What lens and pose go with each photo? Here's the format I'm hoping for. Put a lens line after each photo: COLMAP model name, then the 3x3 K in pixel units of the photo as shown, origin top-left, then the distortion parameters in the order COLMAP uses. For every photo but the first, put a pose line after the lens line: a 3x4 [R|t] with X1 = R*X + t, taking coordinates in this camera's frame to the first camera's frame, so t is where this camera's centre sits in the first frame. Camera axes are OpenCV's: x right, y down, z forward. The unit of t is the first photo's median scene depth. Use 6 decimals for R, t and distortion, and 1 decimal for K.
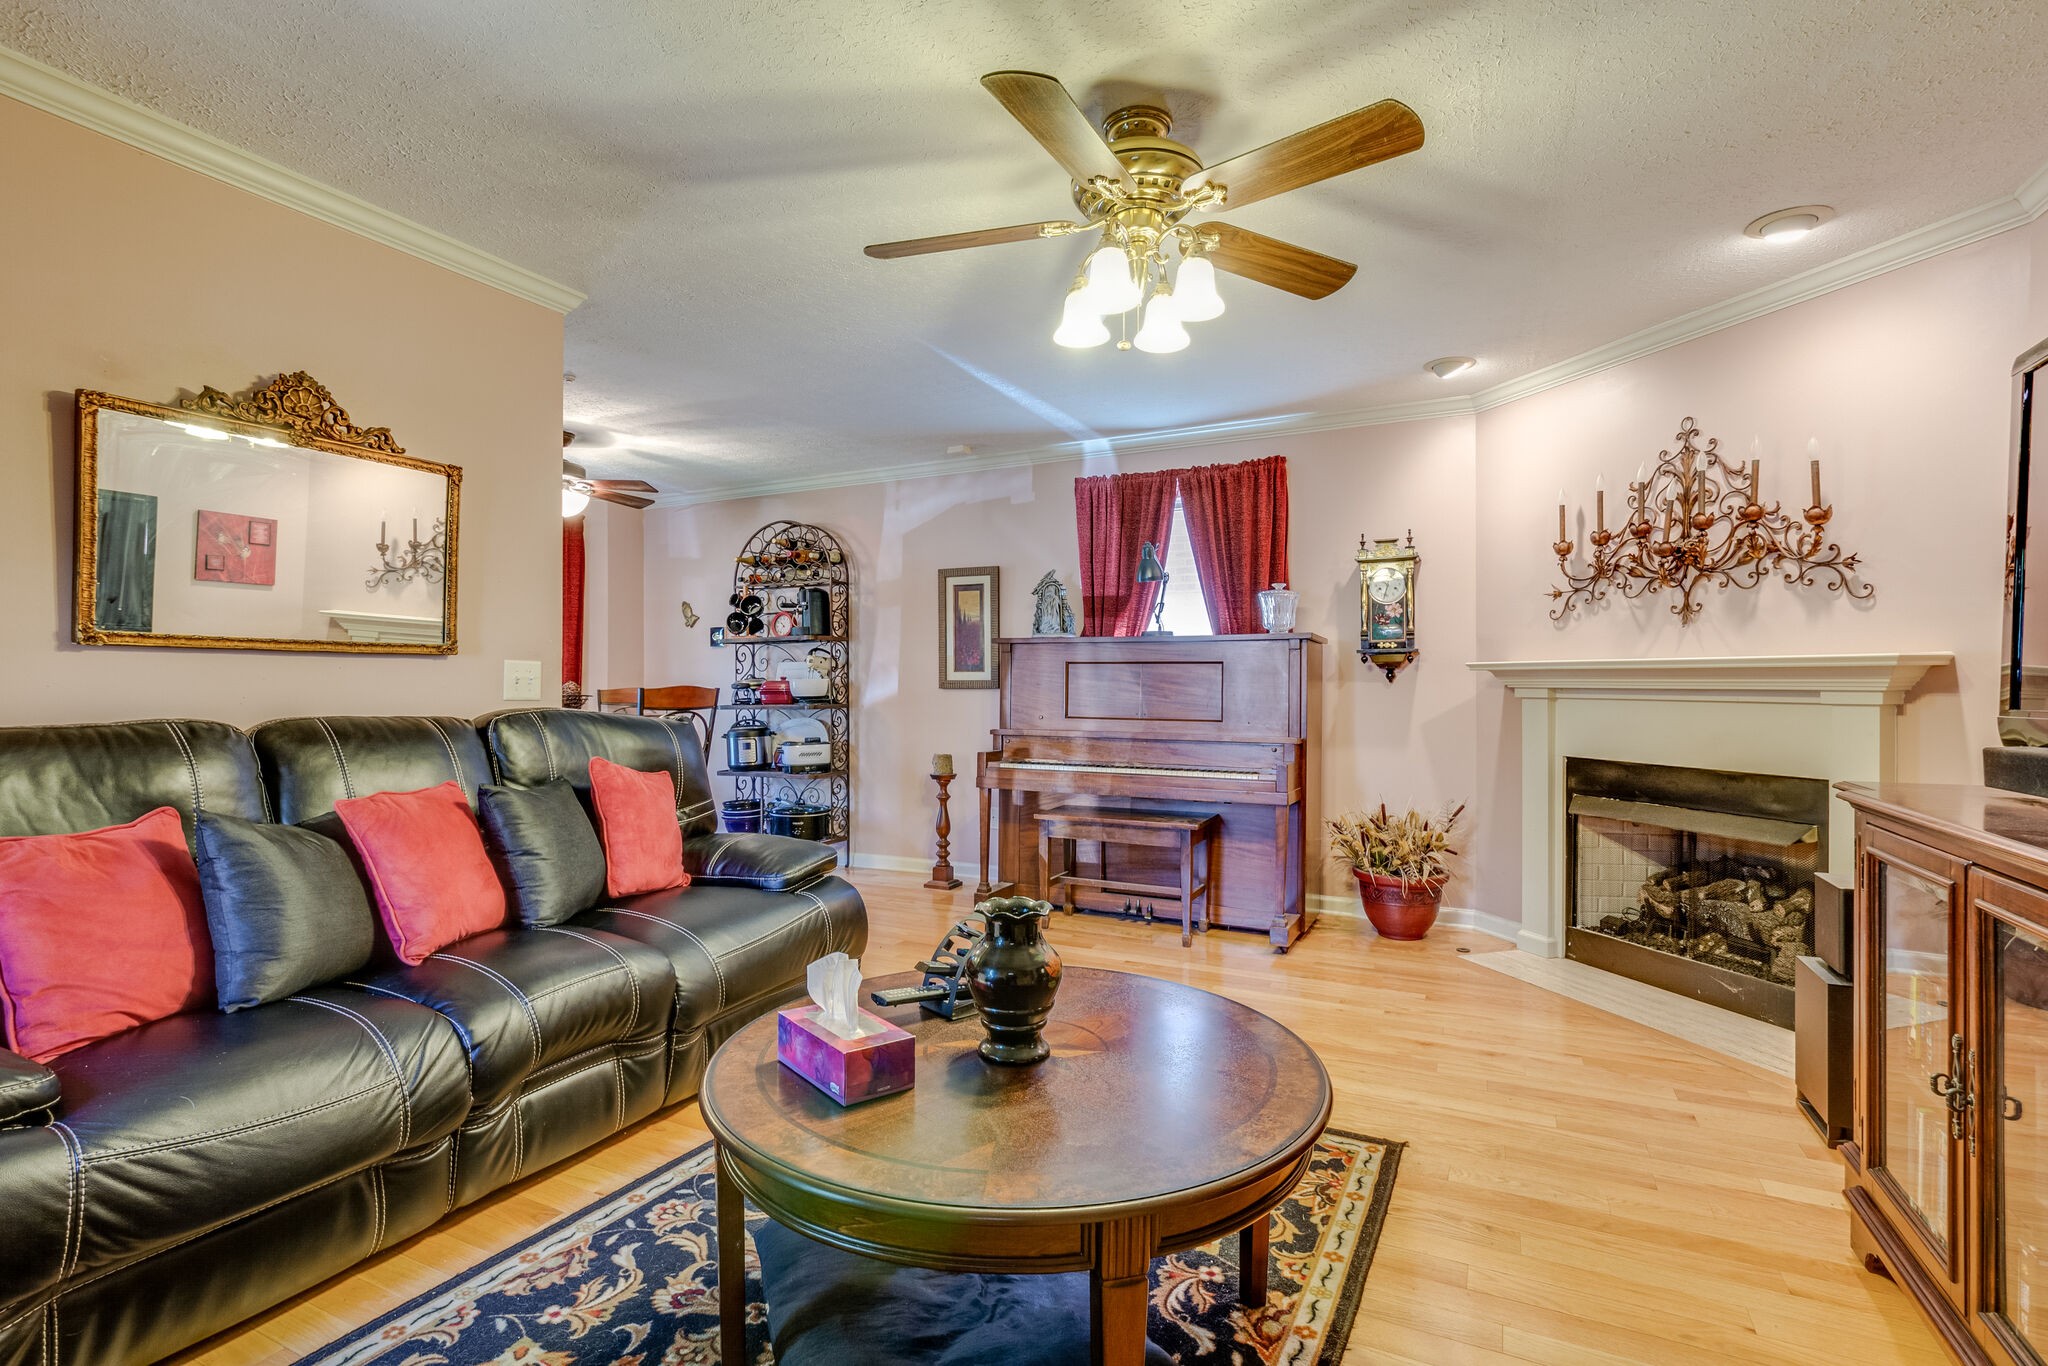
lens RADIAL K [[992.8, 0, 1025.2], [0, 992.8, 685.8], [0, 0, 1]] dist [-0.006105, -0.001090]
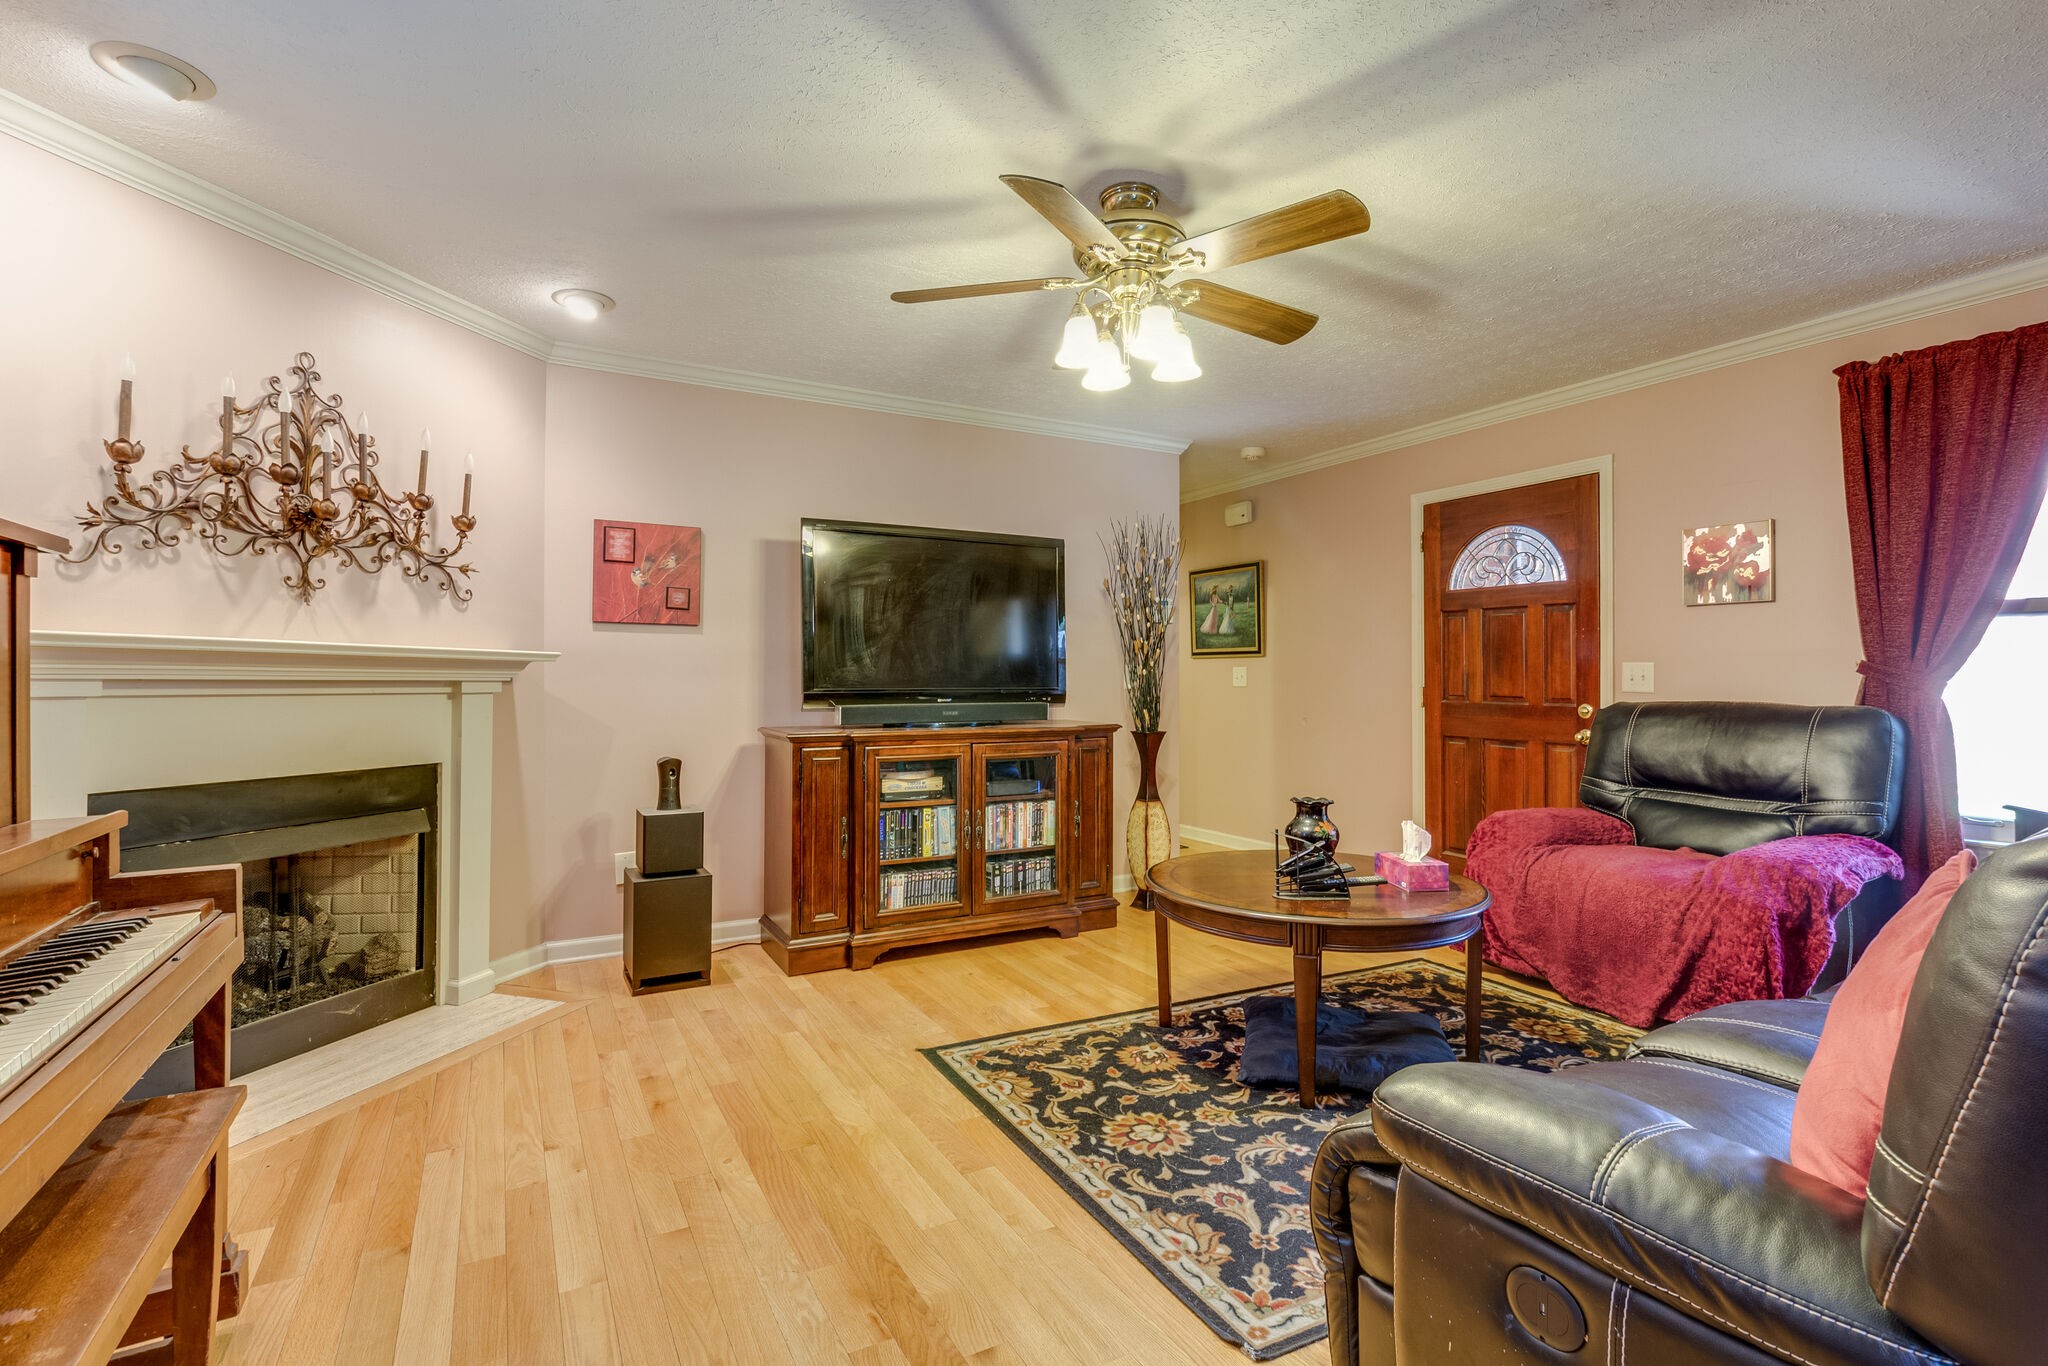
lens RADIAL K [[955.1, 0, 1024.6], [0, 955.1, 670.4], [0, 0, 1]] dist [0.000904, 0.000065]
pose [[-0.817837, -0.005335, 0.575426, -0.306173], [-0.011346, 0.999912, -0.006854, -0.006883], [-0.575338, -0.012134, -0.817825, 1.411078]]
